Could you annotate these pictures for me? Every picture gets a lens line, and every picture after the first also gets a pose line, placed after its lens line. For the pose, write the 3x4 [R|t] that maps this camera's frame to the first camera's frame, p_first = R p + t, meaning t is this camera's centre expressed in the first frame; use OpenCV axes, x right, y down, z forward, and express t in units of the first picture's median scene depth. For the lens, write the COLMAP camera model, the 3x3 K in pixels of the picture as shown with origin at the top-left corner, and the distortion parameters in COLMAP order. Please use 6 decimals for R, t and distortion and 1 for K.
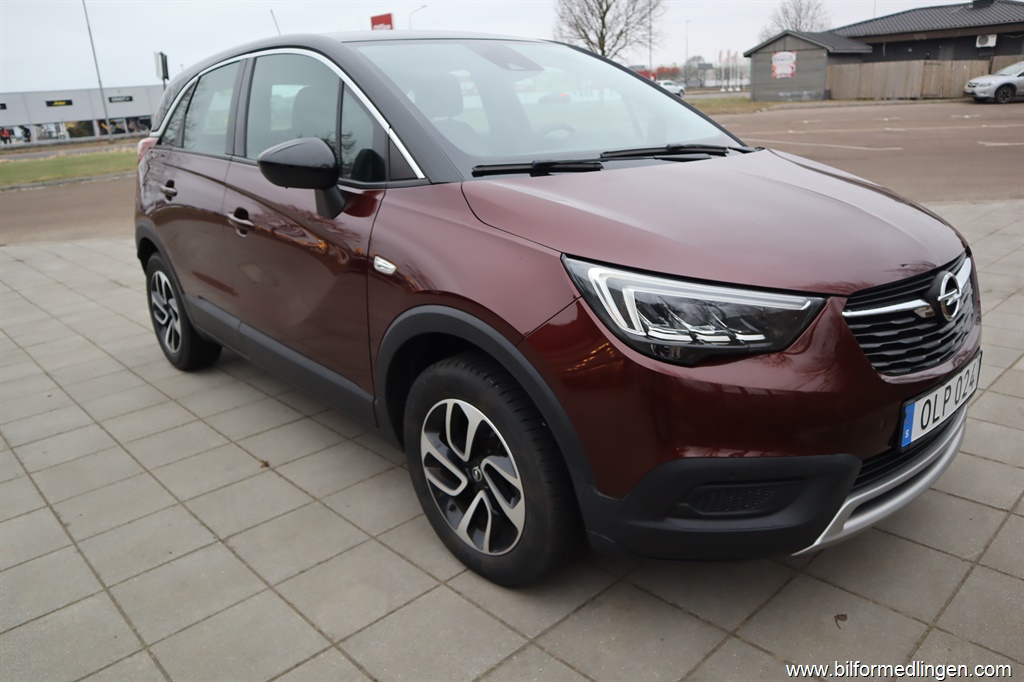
lens RADIAL K [[744.6, 0, 512.0], [0, 744.6, 341.0], [0, 0, 1]] dist [-0.052683, 0.003755]
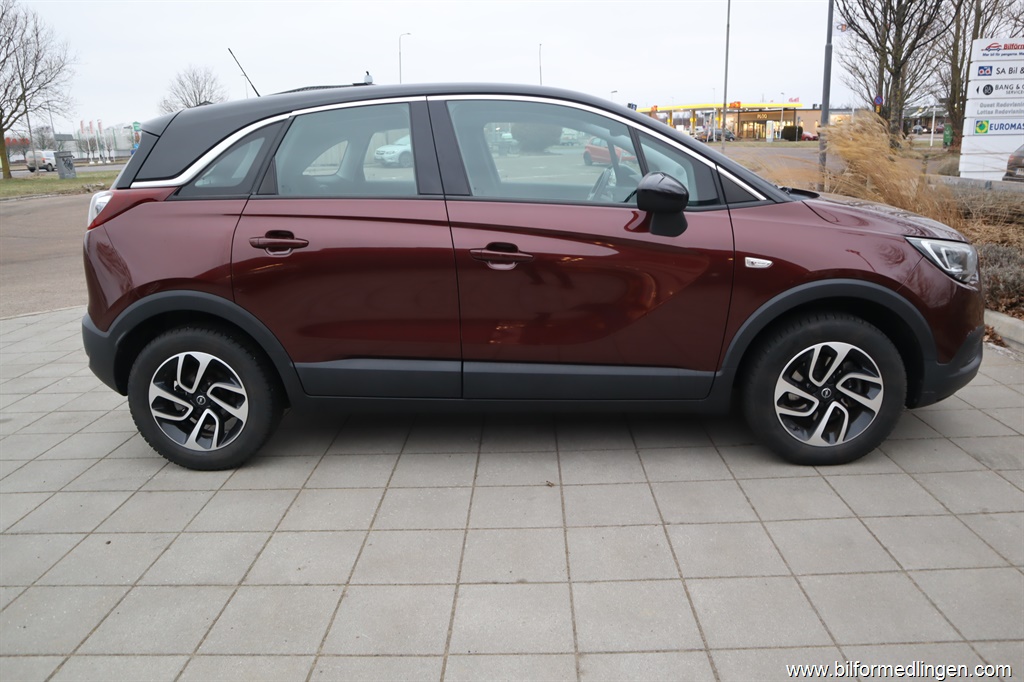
lens RADIAL K [[744.6, 0, 512.0], [0, 744.6, 341.0], [0, 0, 1]] dist [-0.052683, 0.003755]
pose [[0.707871, -0.159208, 0.688165, -1.398404], [0.220149, 0.975466, -0.000778, -0.056004], [-0.671158, 0.152049, 0.725554, 0.314873]]
